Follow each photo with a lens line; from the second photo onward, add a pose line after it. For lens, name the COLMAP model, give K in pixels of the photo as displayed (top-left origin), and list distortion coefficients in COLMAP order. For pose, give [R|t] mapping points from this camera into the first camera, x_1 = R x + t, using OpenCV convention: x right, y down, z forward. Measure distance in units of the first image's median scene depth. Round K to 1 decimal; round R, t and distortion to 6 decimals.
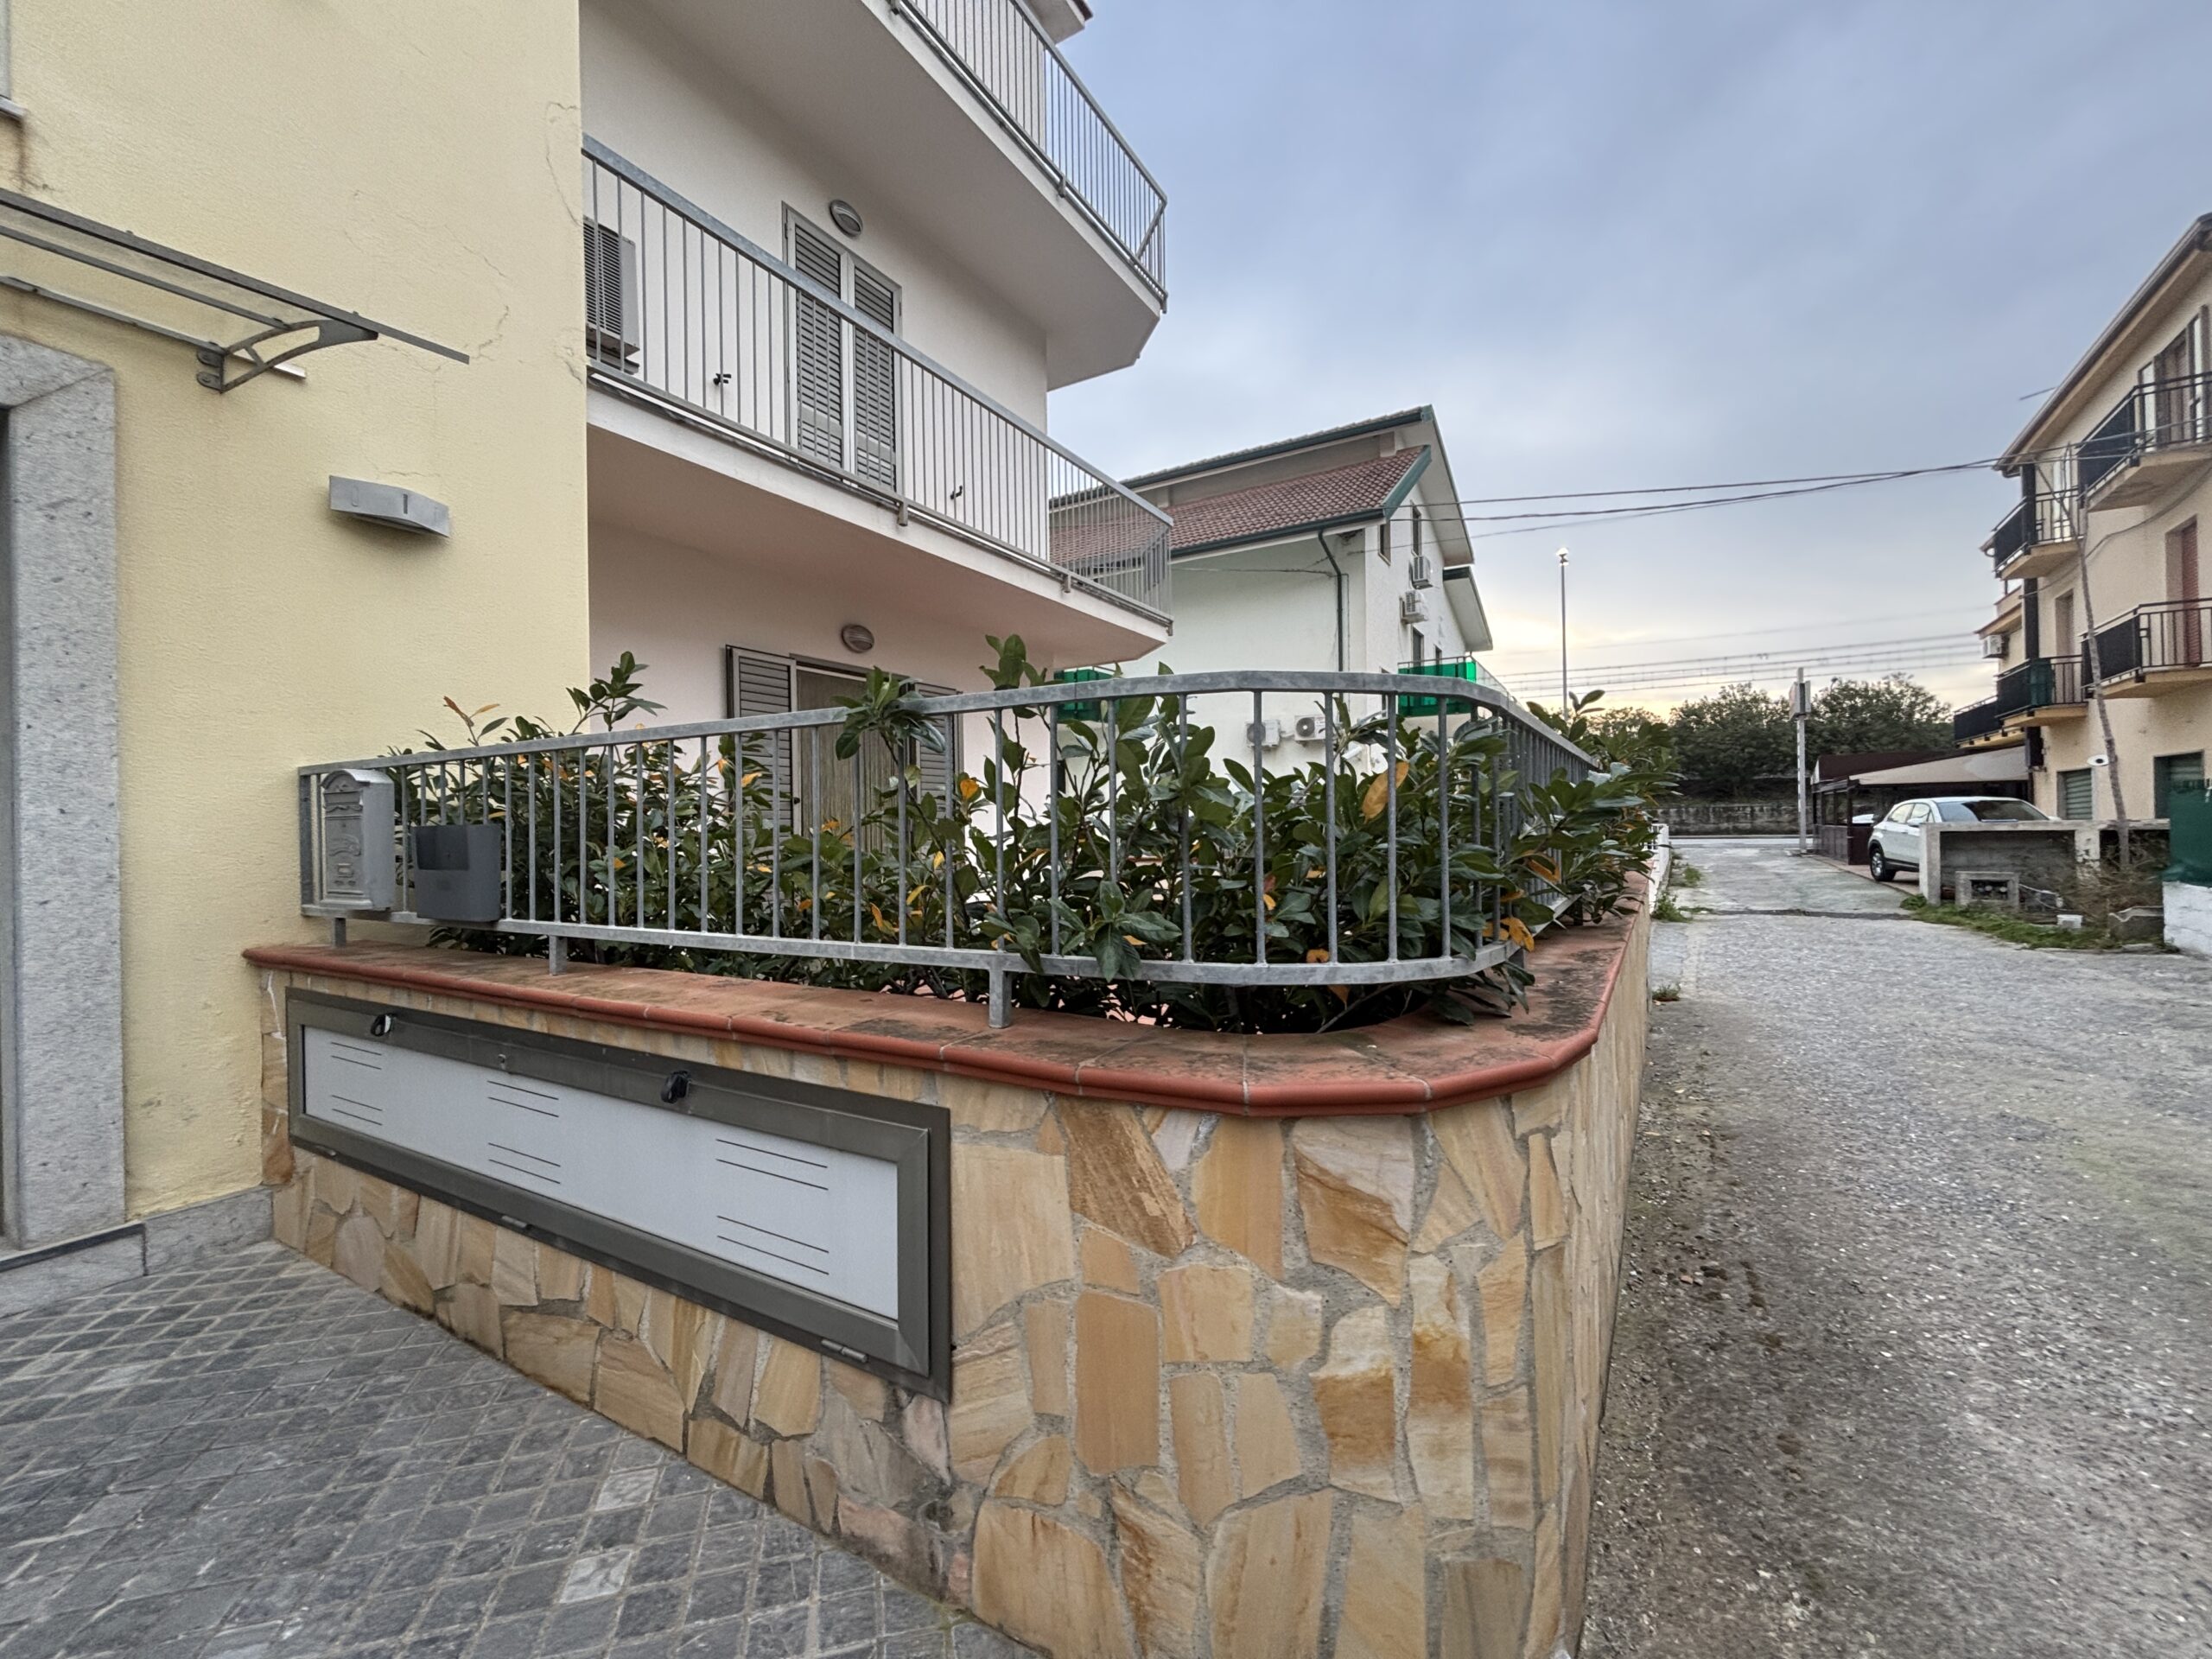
lens RADIAL K [[899.0, 0, 1097.8], [0, 899.0, 824.7], [0, 0, 1]] dist [0.000435, -0.000174]
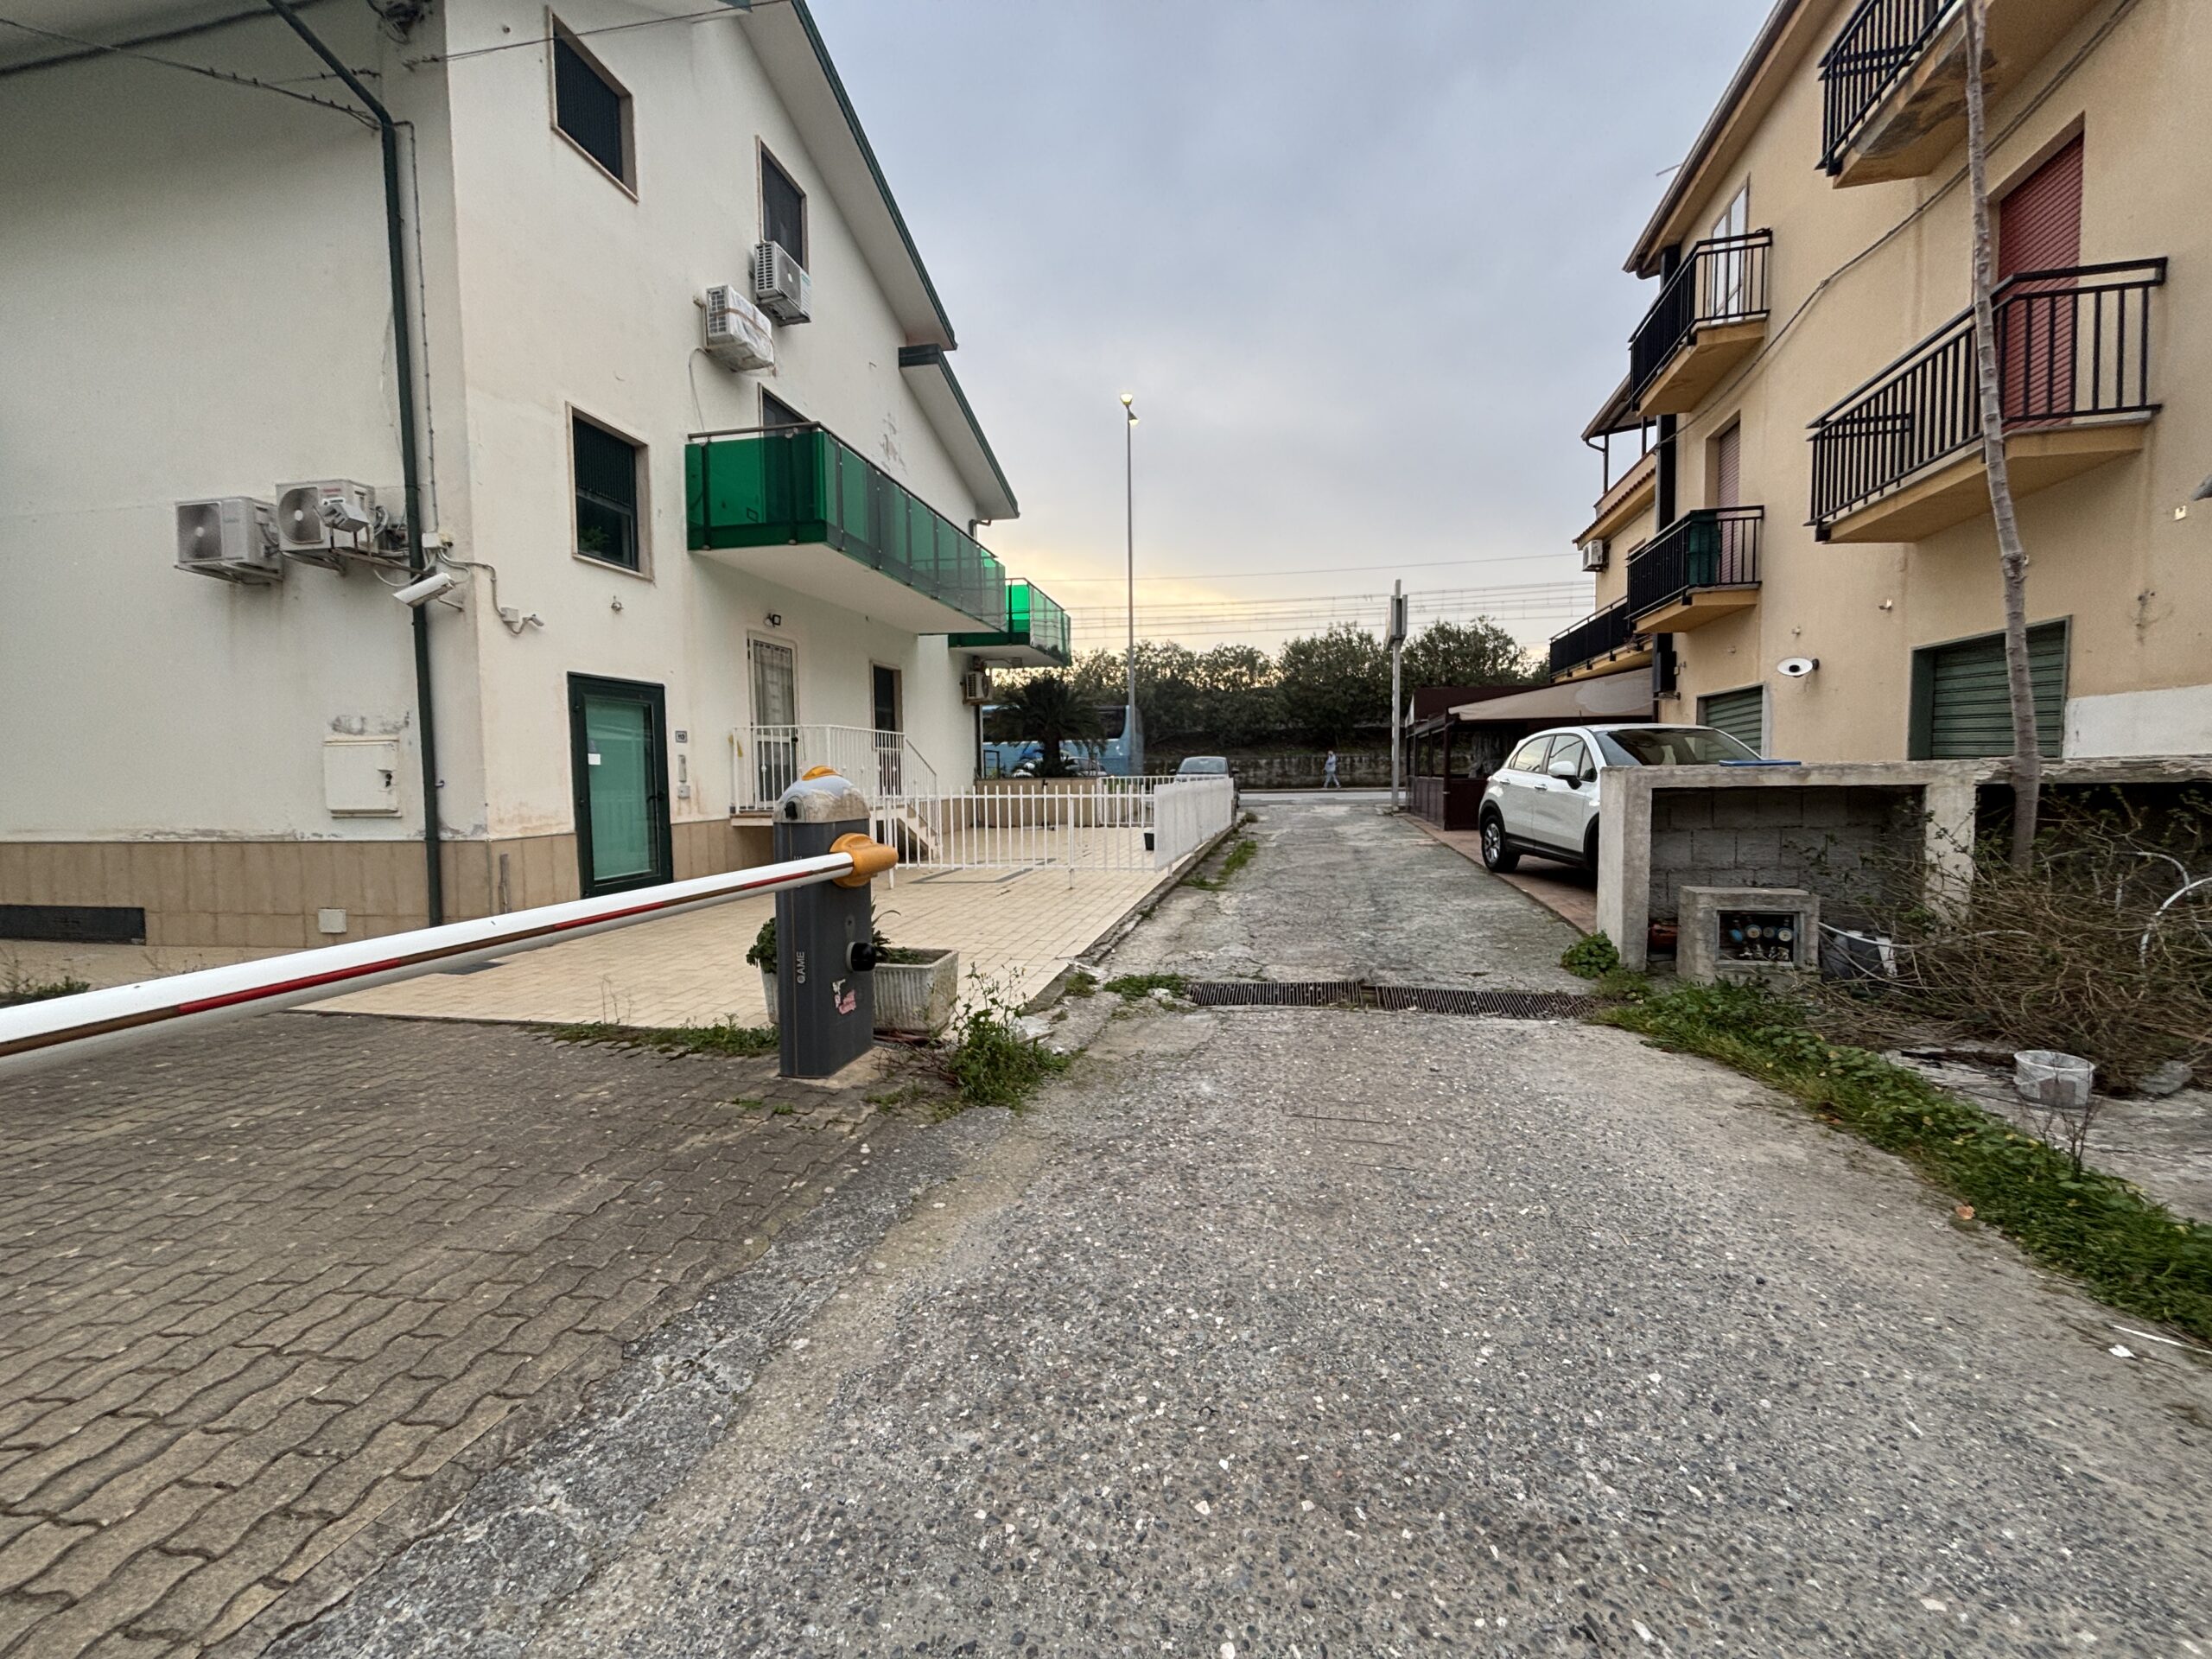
lens RADIAL K [[880.6, 0, 1111.4], [0, 880.6, 818.9], [0, 0, 1]] dist [0.001043, -0.000275]
pose [[0.941645, -0.017319, 0.336162, 0.348363], [0.000875, 0.998798, 0.049006, 0.000633], [-0.336607, -0.045852, 0.940528, 0.430522]]
